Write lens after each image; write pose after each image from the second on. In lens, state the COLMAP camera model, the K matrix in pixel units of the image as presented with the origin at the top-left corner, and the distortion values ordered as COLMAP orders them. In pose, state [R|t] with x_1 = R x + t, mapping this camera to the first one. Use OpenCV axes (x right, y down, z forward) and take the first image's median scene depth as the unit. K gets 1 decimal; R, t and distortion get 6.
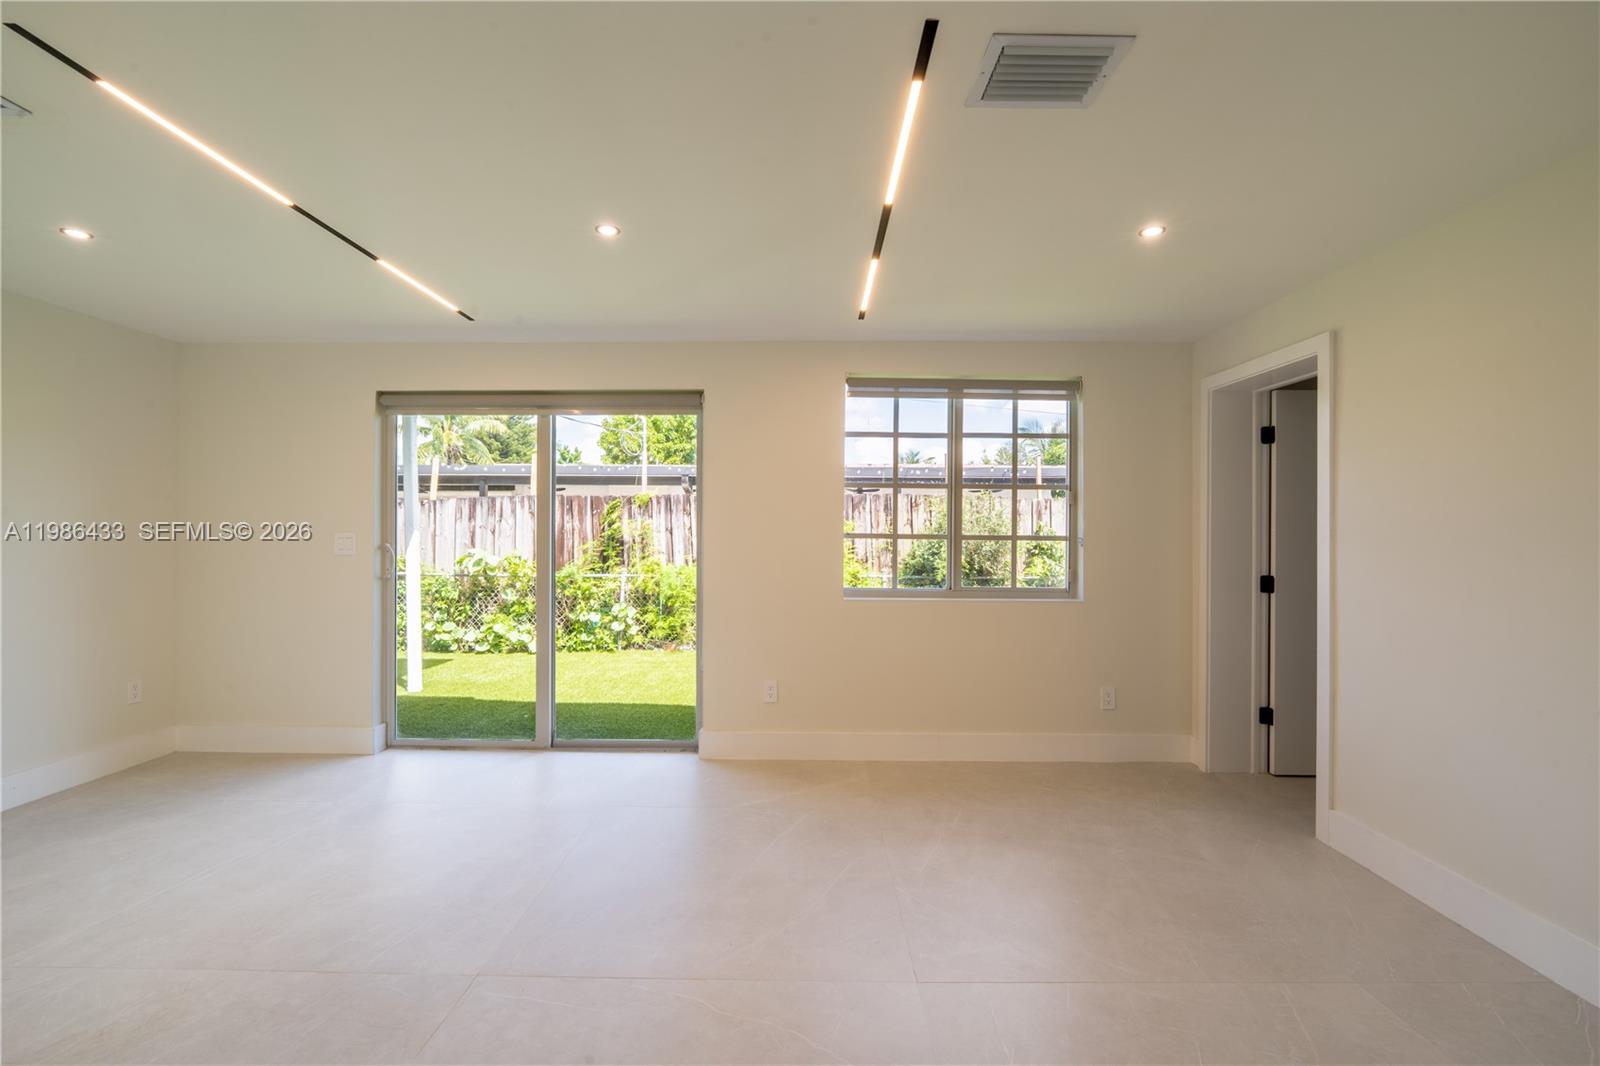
lens RADIAL K [[709.8, 0, 806.5], [0, 709.8, 532.5], [0, 0, 1]] dist [-0.012911, 0.002754]
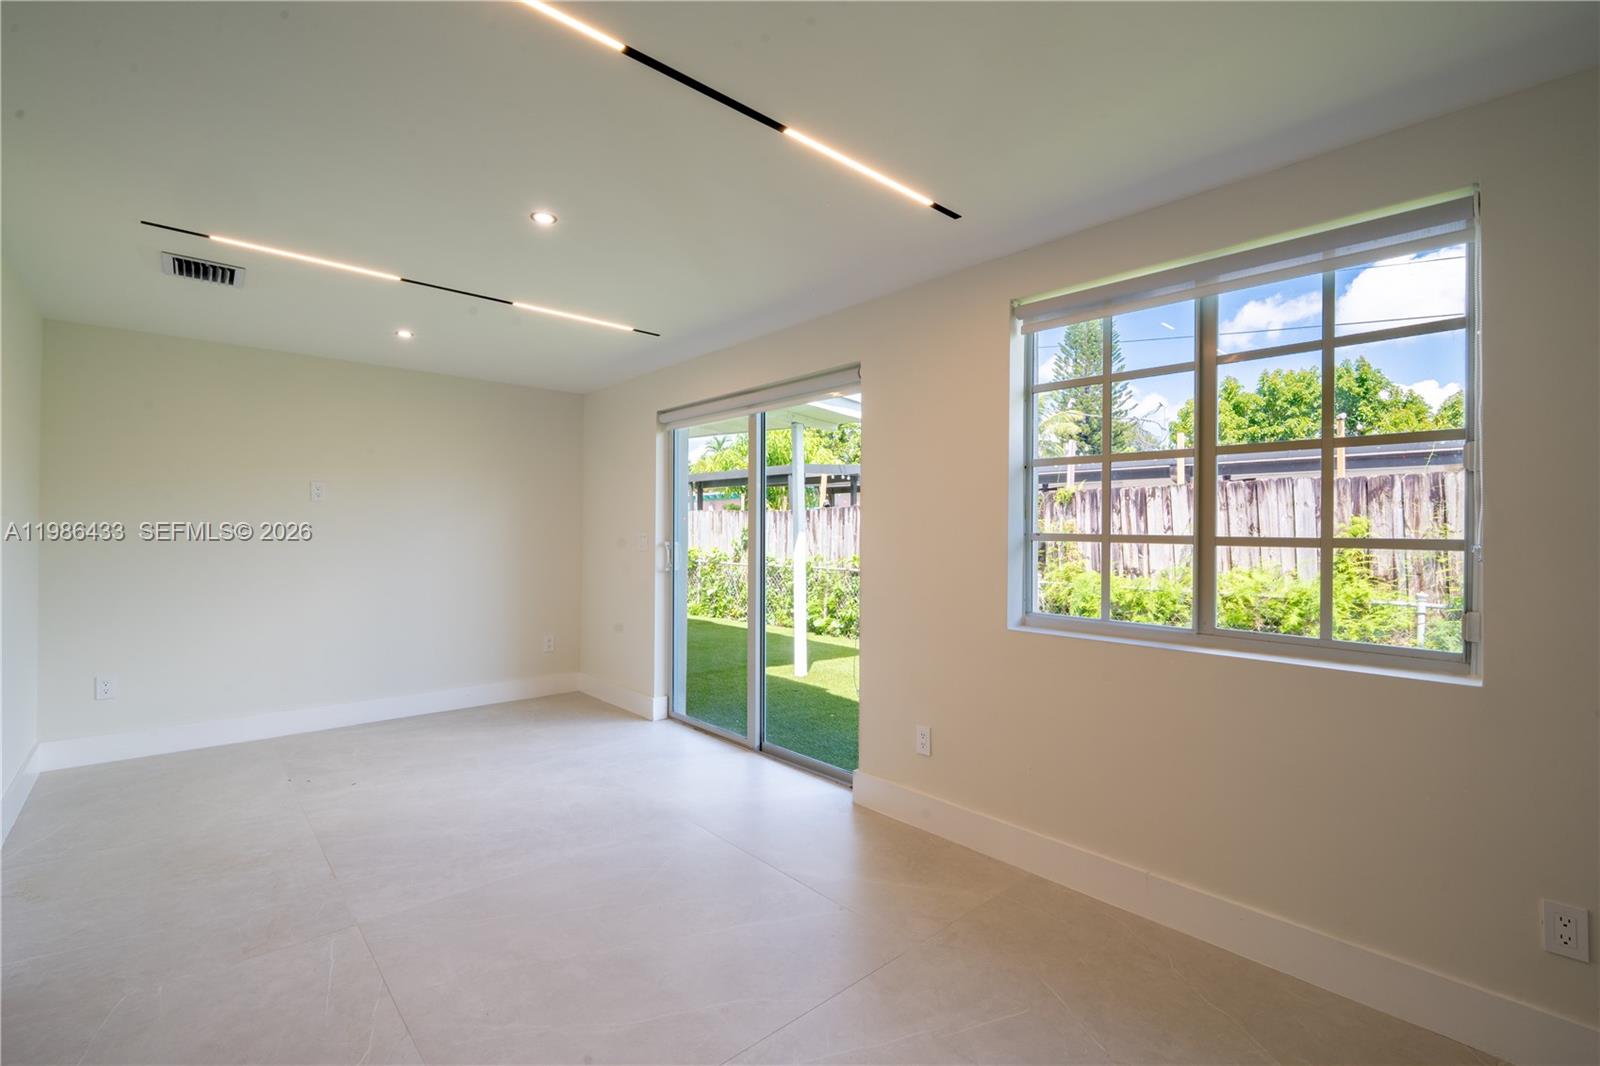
lens RADIAL K [[709.8, 0, 809.0], [0, 709.8, 534.1], [0, 0, 1]] dist [-0.012911, 0.002754]
pose [[0.675070, 0.002086, -0.737751, 0.205154], [-0.003083, 0.999995, 0.000007, 0.001186], [0.737748, 0.002270, 0.675073, 0.187584]]
